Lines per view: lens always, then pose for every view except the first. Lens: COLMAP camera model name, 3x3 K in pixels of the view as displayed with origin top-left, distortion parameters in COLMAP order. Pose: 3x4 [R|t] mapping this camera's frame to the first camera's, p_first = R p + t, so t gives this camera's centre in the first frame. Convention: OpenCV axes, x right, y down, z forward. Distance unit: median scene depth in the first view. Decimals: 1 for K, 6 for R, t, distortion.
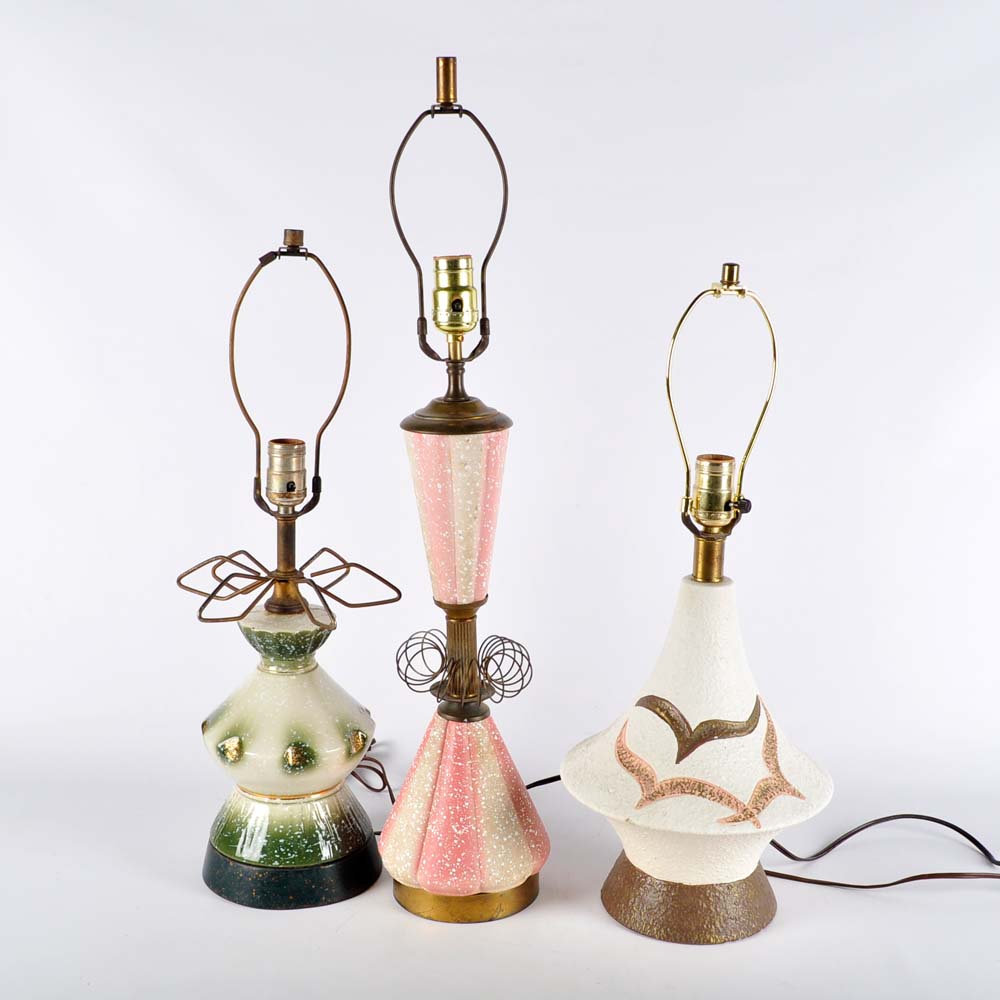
lens RADIAL K [[1502.5, 0, 500.0], [0, 1502.5, 500.0], [0, 0, 1]] dist [-0.075961, -0.039575]
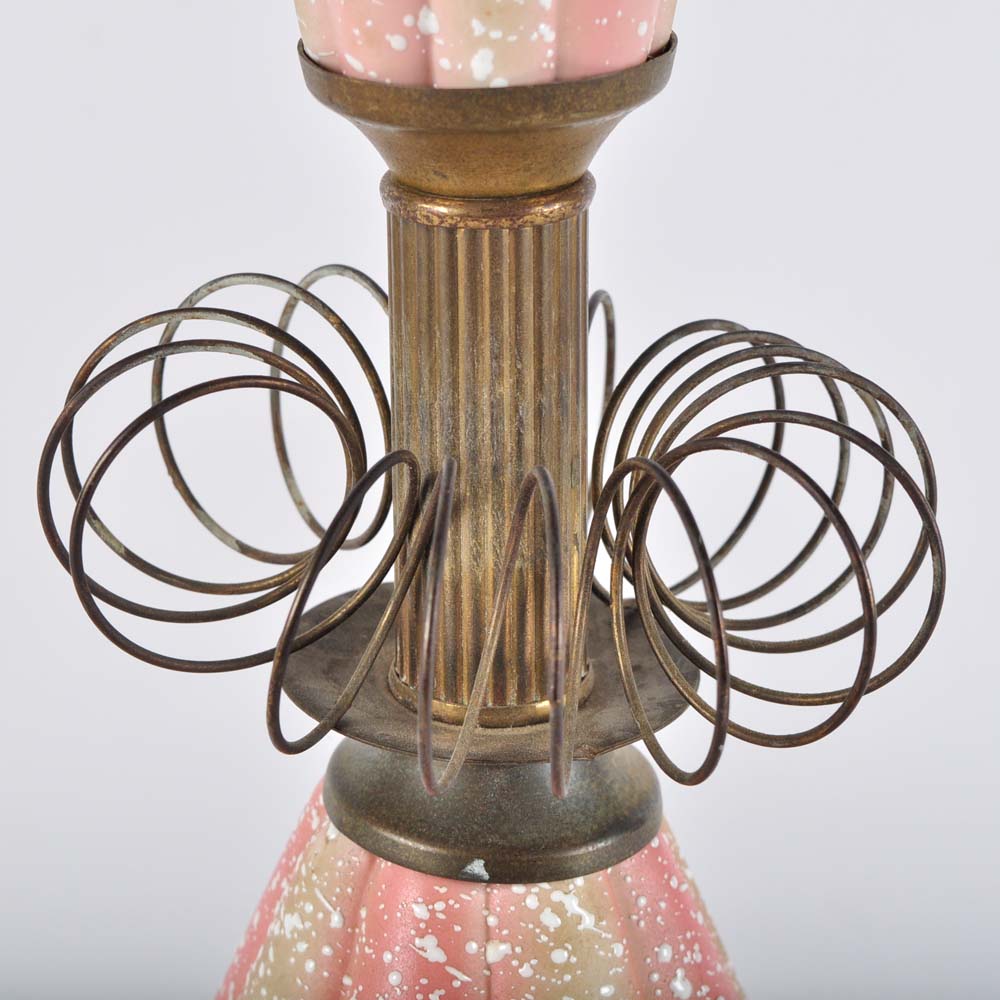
lens RADIAL K [[3142.2, 0, 500.0], [0, 3142.2, 500.0], [0, 0, 1]] dist [-0.004152, -0.322393]
pose [[0.982777, 0.078550, -0.167269, 0.030600], [-0.054595, 0.988175, 0.143279, 0.066197], [0.176546, -0.131679, 0.975445, 0.716760]]
